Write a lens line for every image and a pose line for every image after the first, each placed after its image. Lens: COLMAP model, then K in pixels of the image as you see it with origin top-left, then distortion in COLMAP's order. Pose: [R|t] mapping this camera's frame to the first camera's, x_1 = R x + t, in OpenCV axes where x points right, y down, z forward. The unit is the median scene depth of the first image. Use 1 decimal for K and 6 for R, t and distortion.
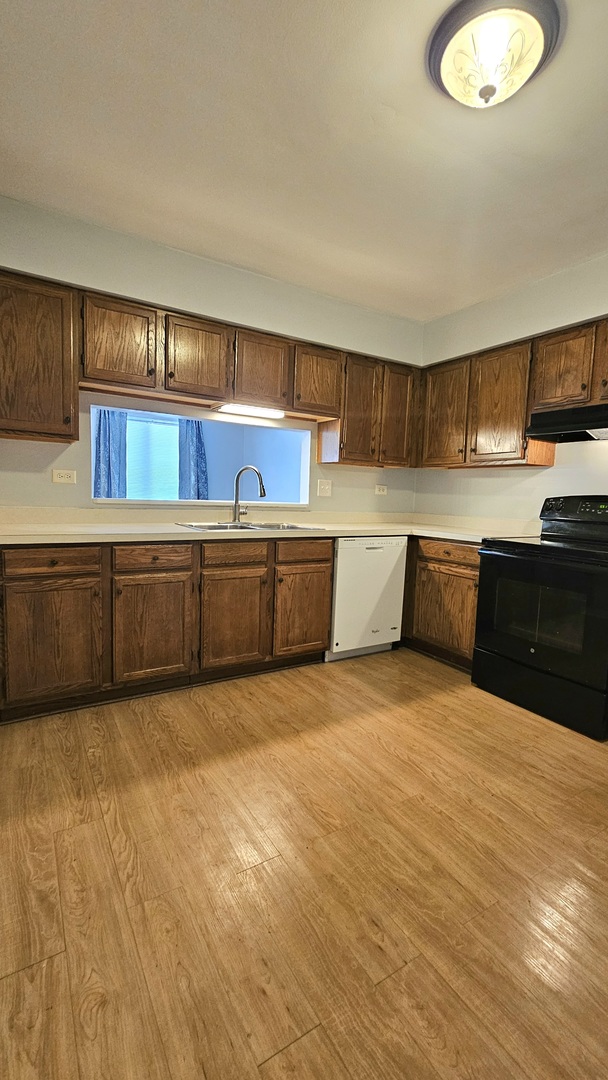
lens RADIAL K [[452.3, 0, 304.3], [0, 452.3, 540.6], [0, 0, 1]] dist [0.017482, -0.000976]
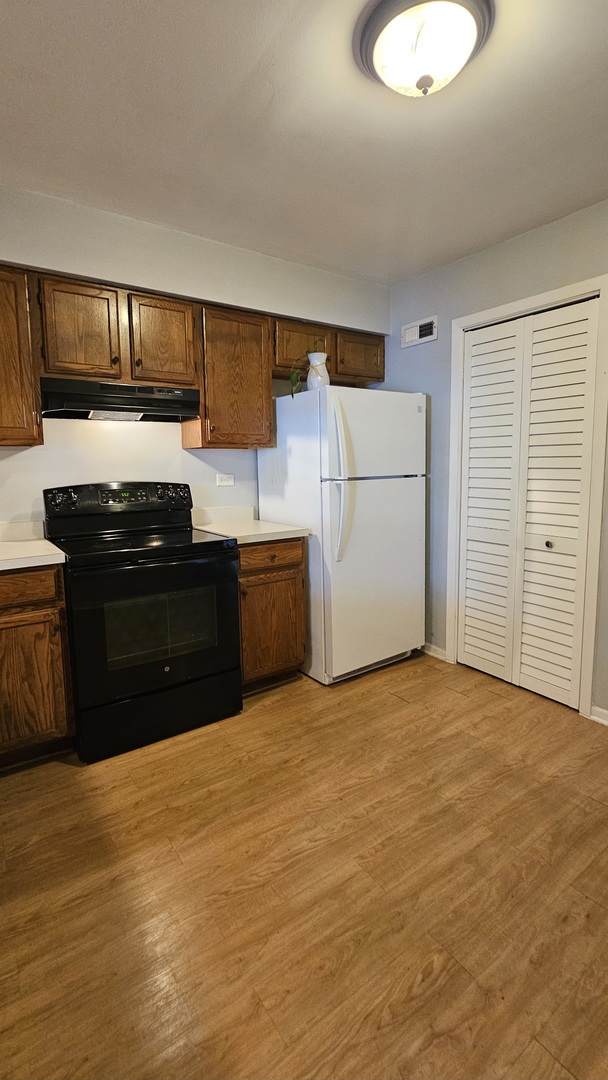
lens RADIAL K [[495.0, 0, 305.9], [0, 495.0, 529.0], [0, 0, 1]] dist [-0.000332, -0.000297]
pose [[-0.055424, -0.165913, 0.984582, -0.416043], [0.120615, 0.977763, 0.171554, -0.154934], [-0.991151, 0.128263, -0.034180, 0.817597]]
